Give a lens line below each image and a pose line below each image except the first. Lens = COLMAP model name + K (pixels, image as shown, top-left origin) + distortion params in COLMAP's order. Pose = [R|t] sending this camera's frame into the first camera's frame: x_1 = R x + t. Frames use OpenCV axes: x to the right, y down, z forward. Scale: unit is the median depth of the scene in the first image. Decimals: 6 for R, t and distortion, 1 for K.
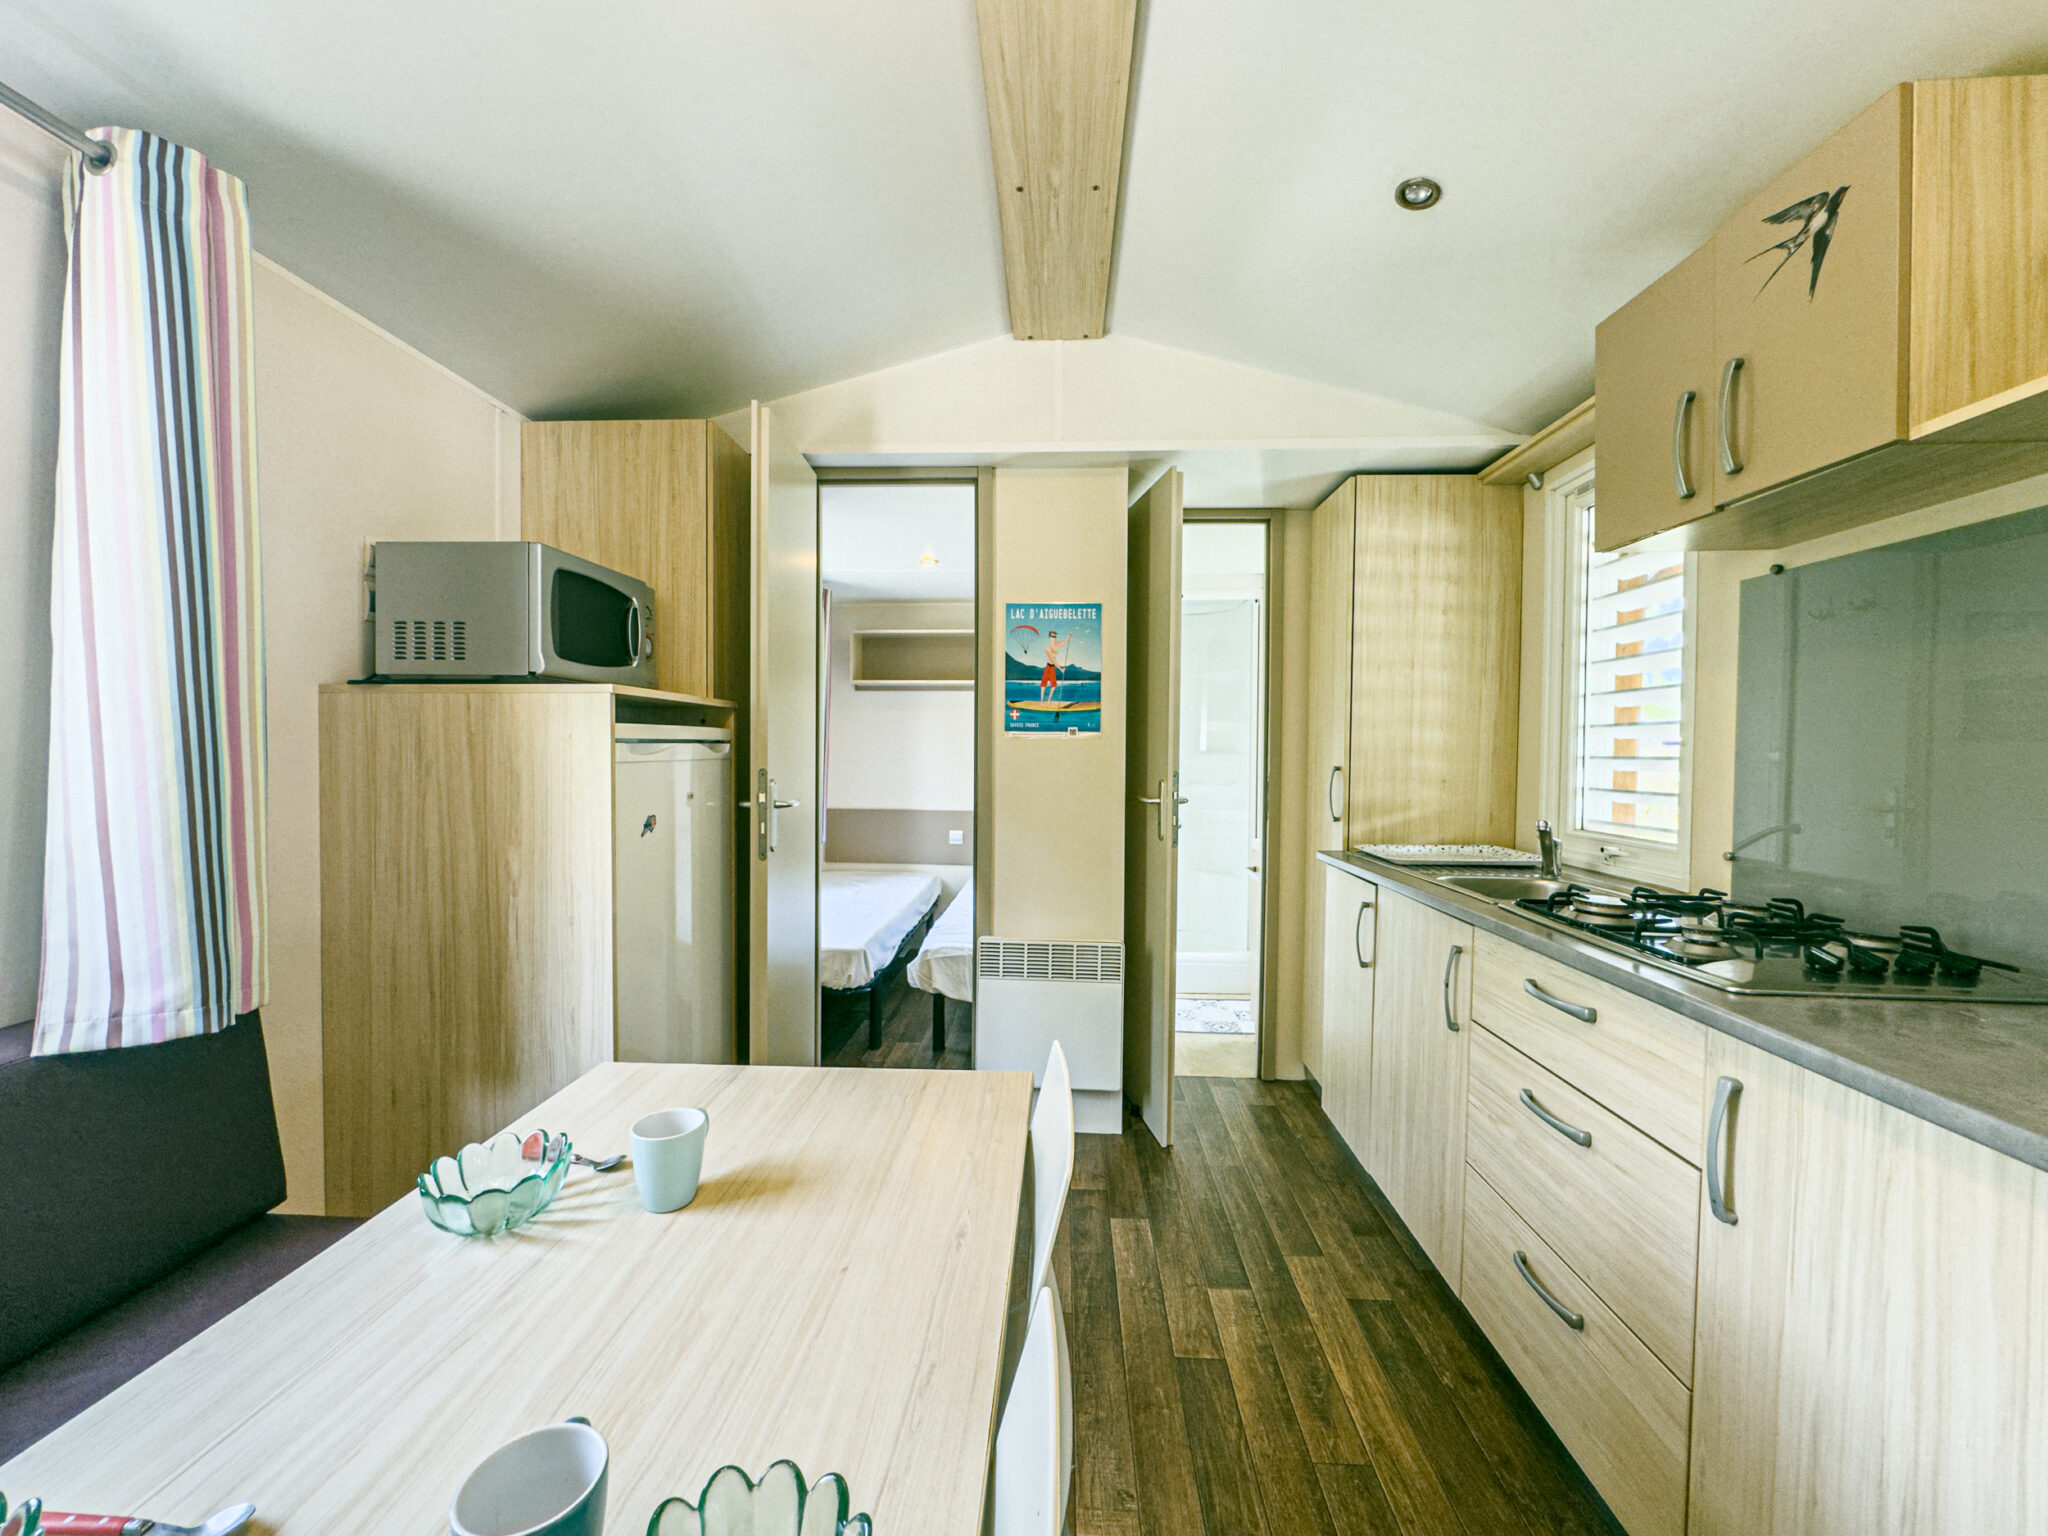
lens RADIAL K [[786.7, 0, 1011.2], [0, 786.7, 763.6], [0, 0, 1]] dist [0.001064, -0.000109]
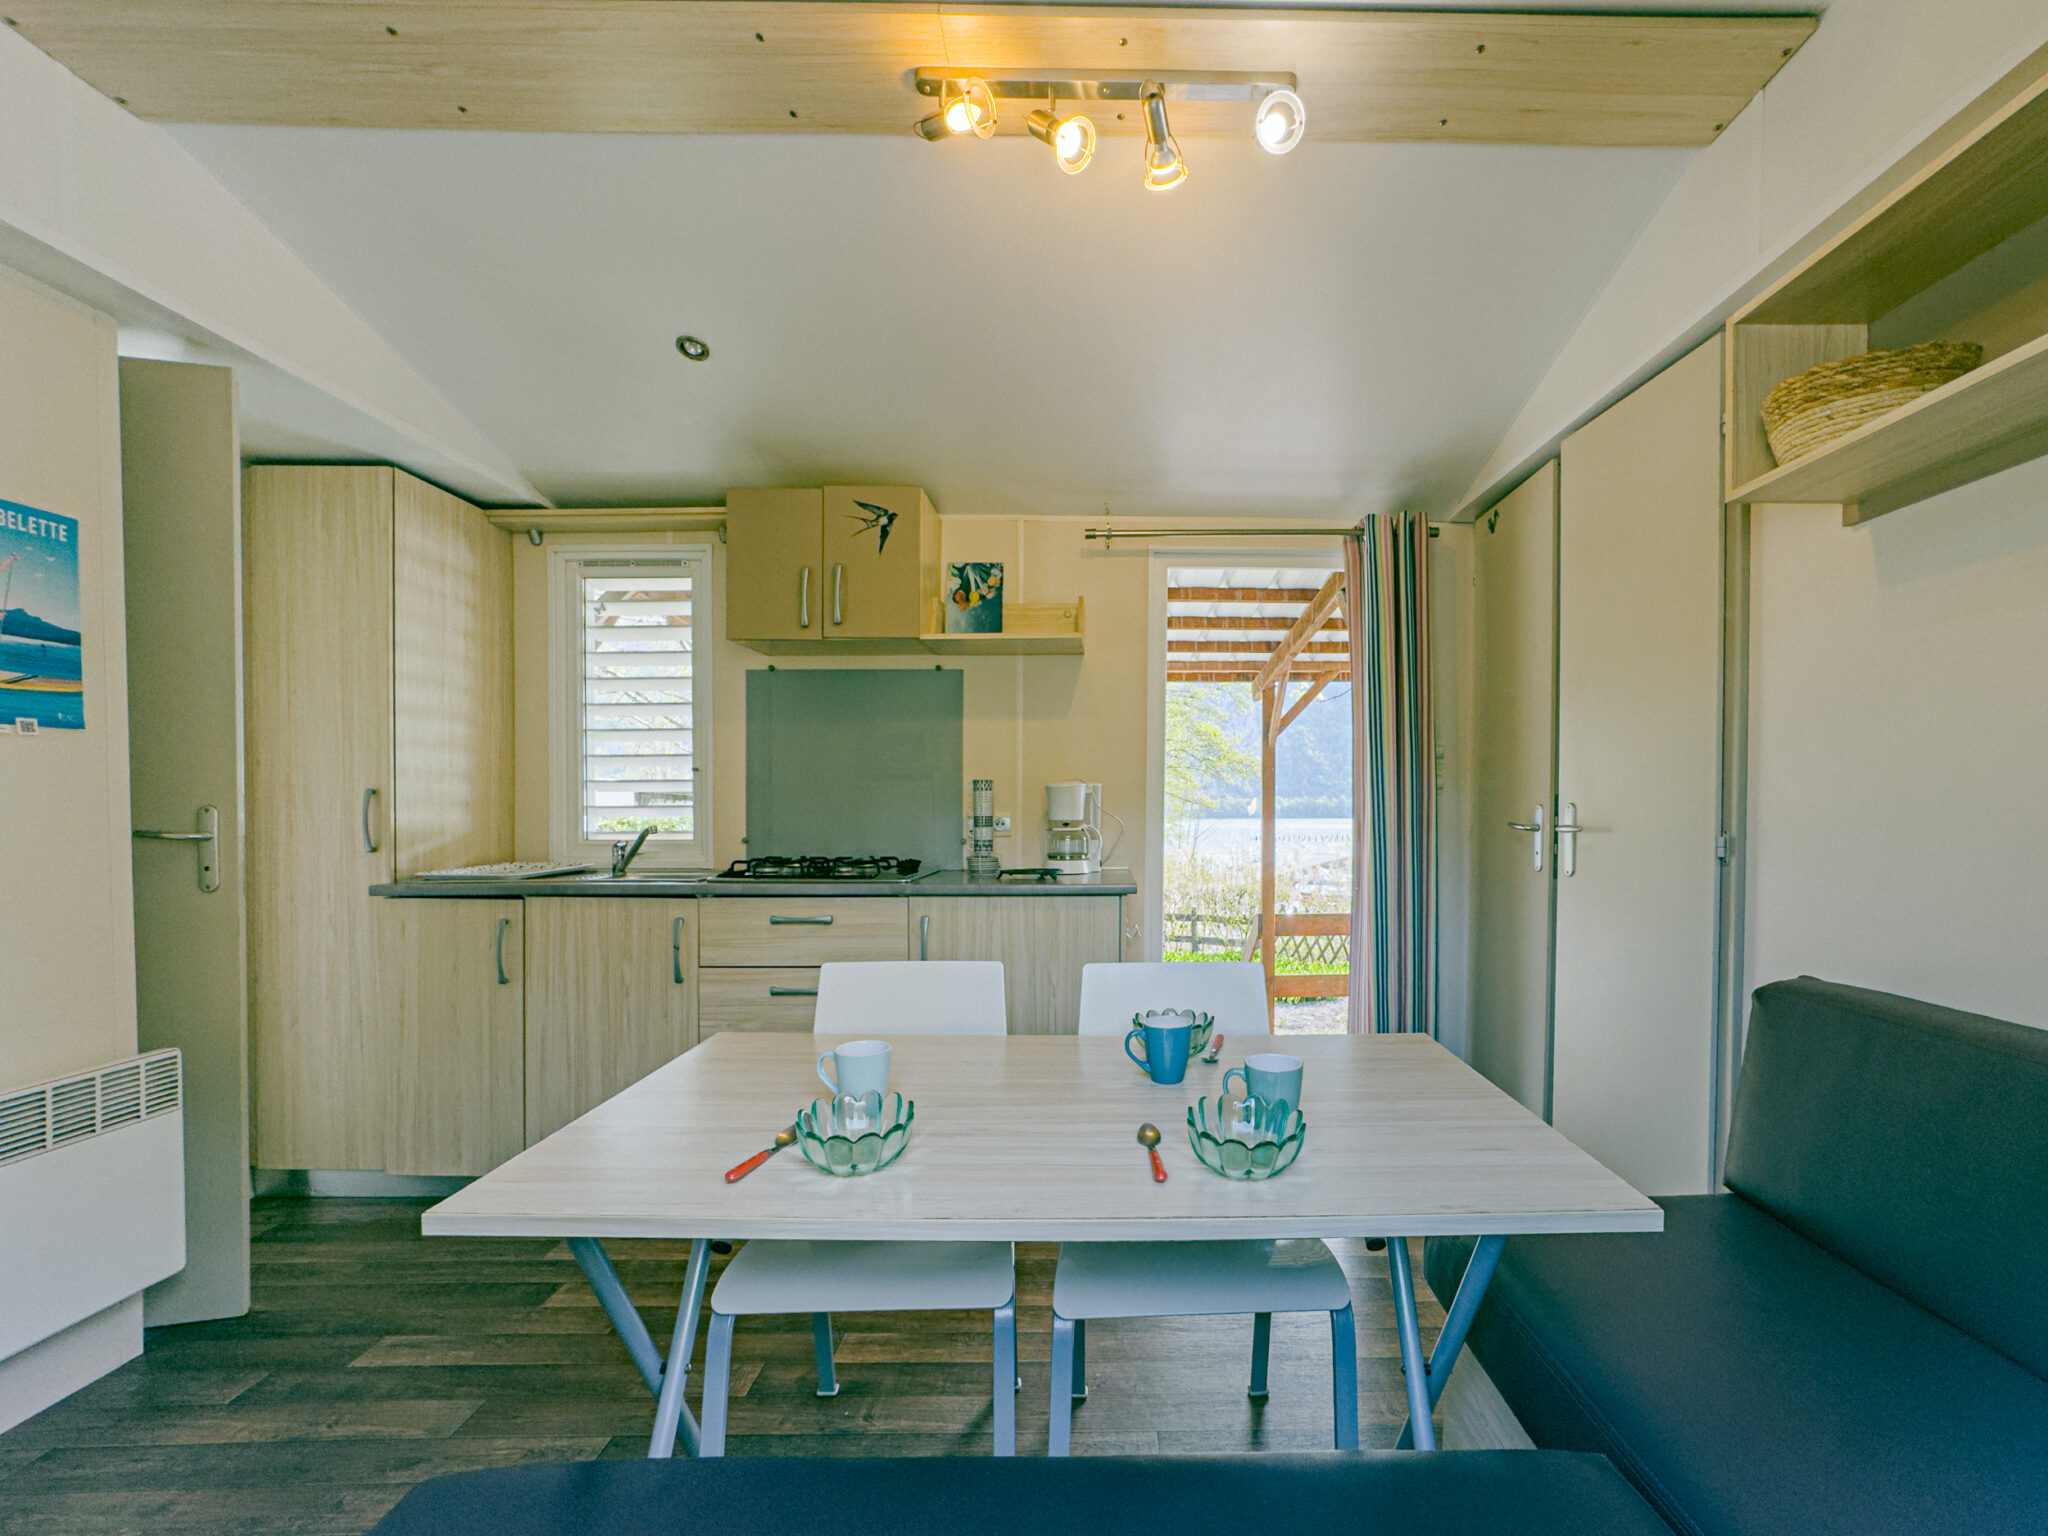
lens RADIAL K [[1001.4, 0, 1051.1], [0, 1001.4, 826.3], [0, 0, 1]] dist [0.002032, 0.001315]
pose [[-0.031432, -0.023466, 0.999230, -0.829580], [0.020668, 0.999495, 0.024123, 0.038383], [-0.999292, 0.021410, -0.030931, 0.315953]]
